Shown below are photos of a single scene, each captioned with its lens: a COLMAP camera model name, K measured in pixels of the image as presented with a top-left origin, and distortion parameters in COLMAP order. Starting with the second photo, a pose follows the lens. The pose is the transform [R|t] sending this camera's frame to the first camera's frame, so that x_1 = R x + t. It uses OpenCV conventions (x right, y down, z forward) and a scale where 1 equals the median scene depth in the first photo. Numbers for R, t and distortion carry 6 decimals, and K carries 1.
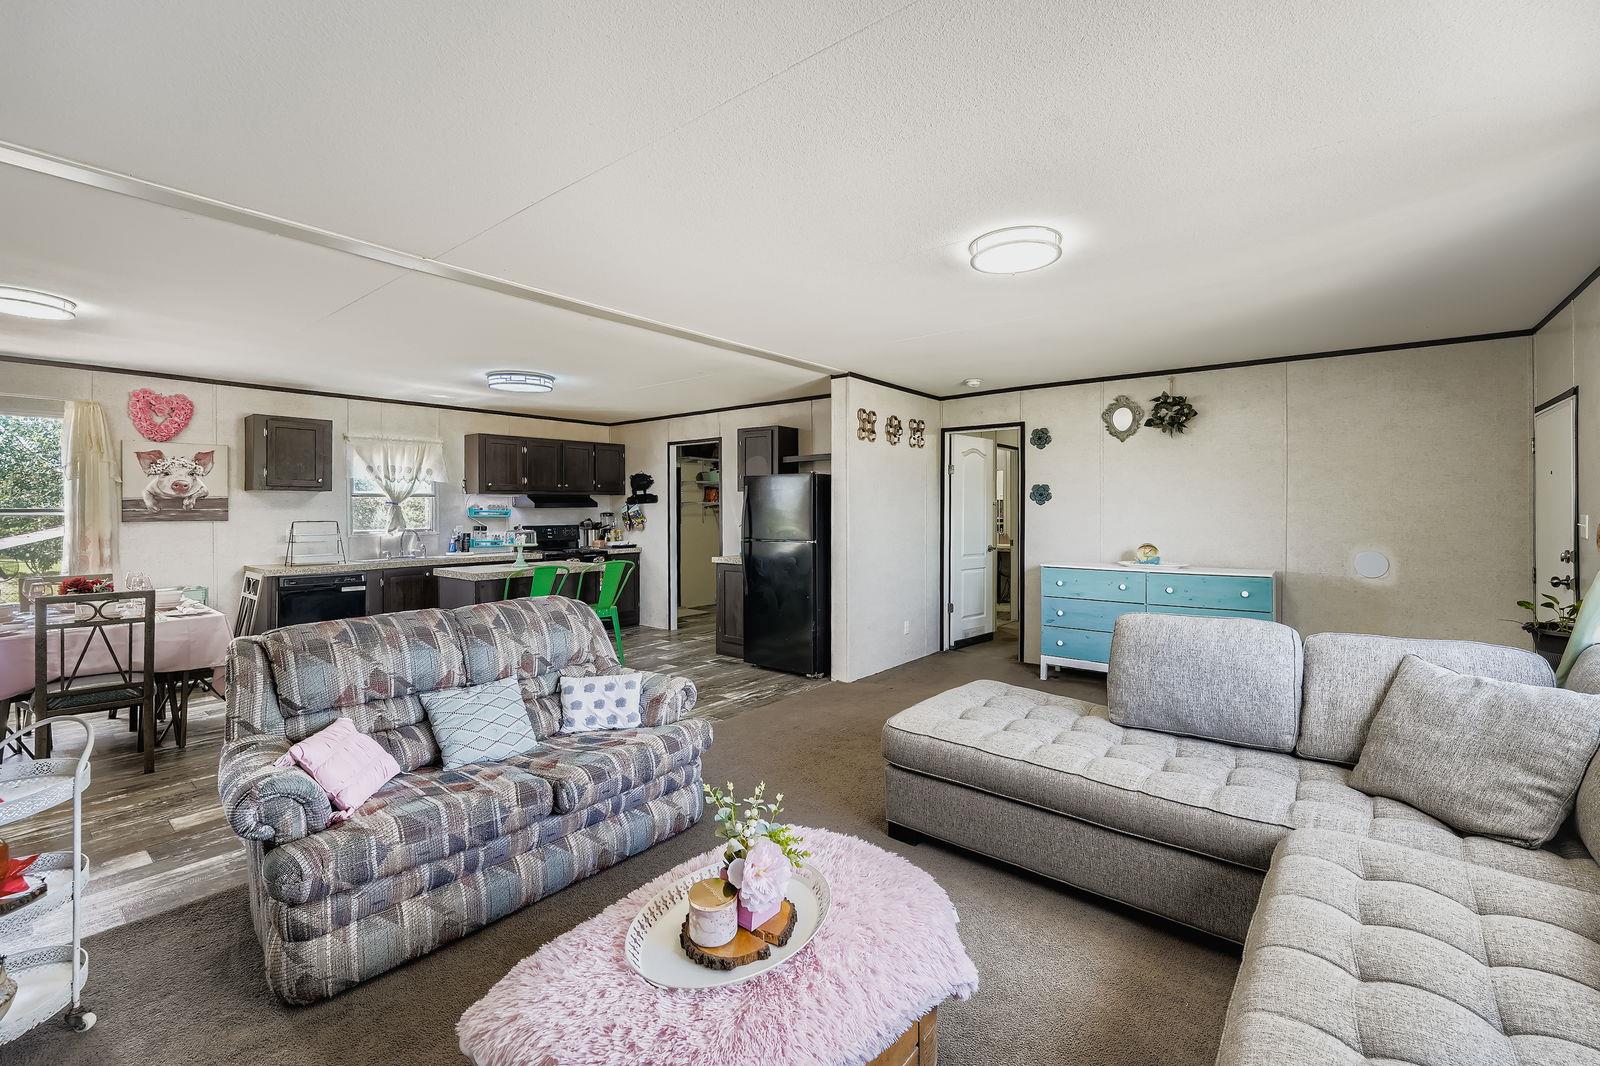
lens RADIAL K [[644.8, 0, 816.9], [0, 644.8, 511.3], [0, 0, 1]] dist [-0.025465, 0.000044]
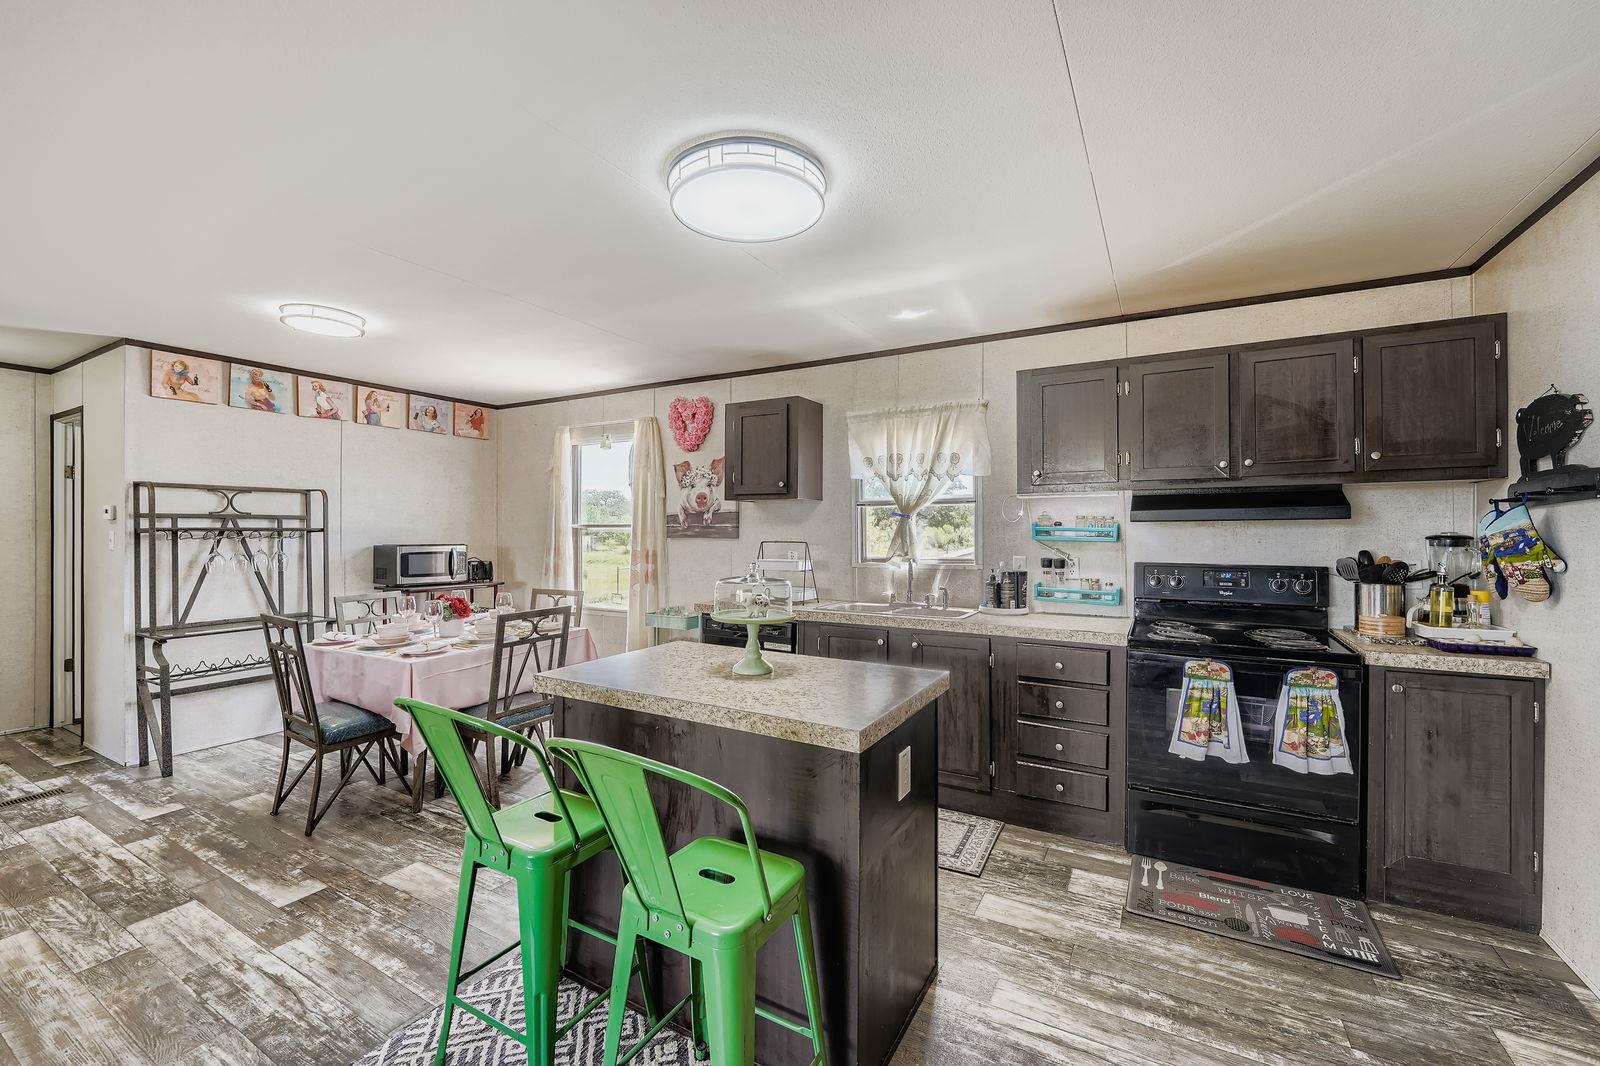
lens RADIAL K [[646.0, 0, 808.9], [0, 646.0, 528.1], [0, 0, 1]] dist [-0.006858, 0.000020]
pose [[0.153646, 0.005529, -0.988111, -0.067335], [-0.002668, 0.999983, 0.005181, -0.003097], [0.988122, 0.001841, 0.153658, 0.835367]]
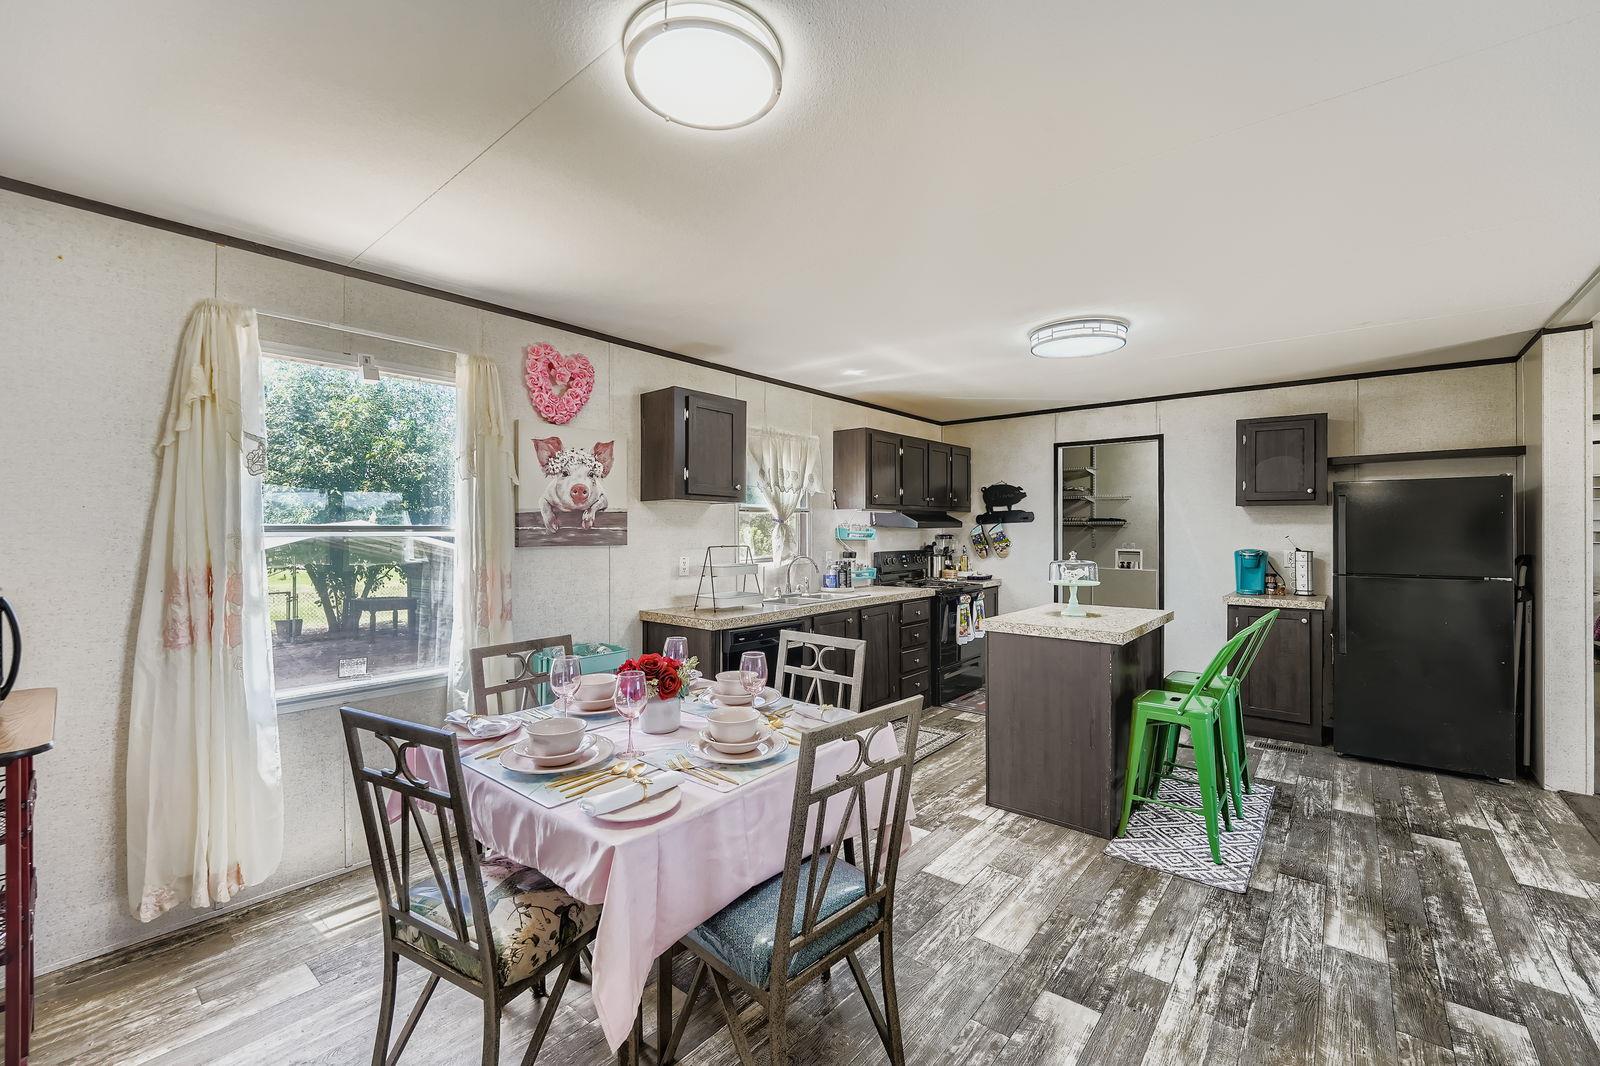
lens RADIAL K [[646.0, 0, 808.9], [0, 646.0, 528.1], [0, 0, 1]] dist [-0.006858, 0.000020]
pose [[0.999425, 0.006597, -0.033249, -0.621246], [-0.006723, 0.999971, -0.003681, -0.001614], [0.033224, 0.003902, 0.999440, 0.274150]]
